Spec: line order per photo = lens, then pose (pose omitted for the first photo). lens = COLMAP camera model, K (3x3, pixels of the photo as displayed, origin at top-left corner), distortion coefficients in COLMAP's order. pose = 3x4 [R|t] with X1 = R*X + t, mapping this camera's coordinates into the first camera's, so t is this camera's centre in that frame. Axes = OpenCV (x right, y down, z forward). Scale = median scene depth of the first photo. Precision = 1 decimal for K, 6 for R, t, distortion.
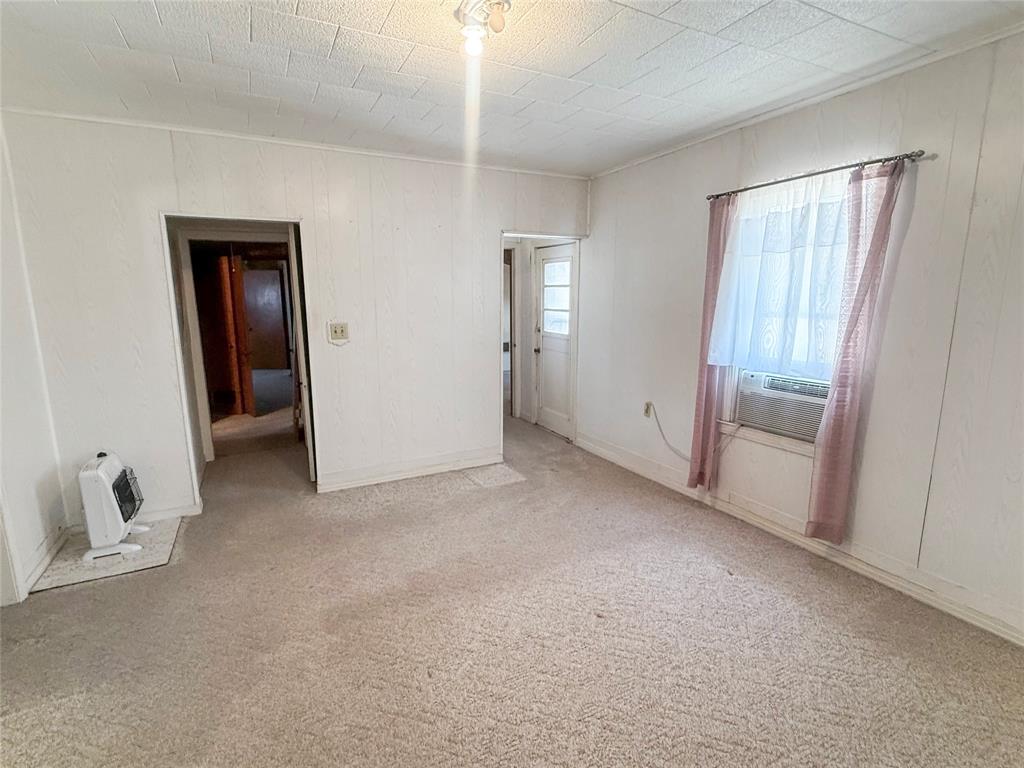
lens RADIAL K [[498.4, 0, 509.8], [0, 498.4, 382.6], [0, 0, 1]] dist [0.001278, 0.000431]
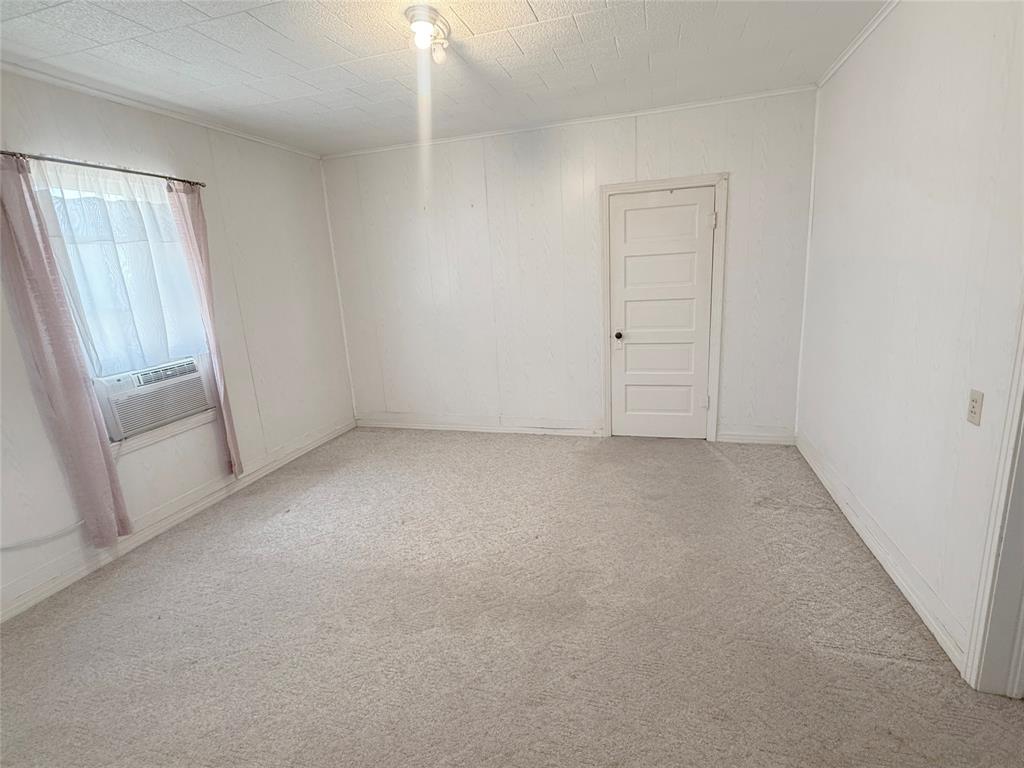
lens RADIAL K [[498.4, 0, 509.8], [0, 498.4, 382.6], [0, 0, 1]] dist [0.001278, 0.000431]
pose [[-0.719606, -0.103938, 0.686559, -0.691558], [0.189496, 0.921809, 0.338170, -0.195977], [-0.668025, 0.373450, -0.643644, 1.219546]]
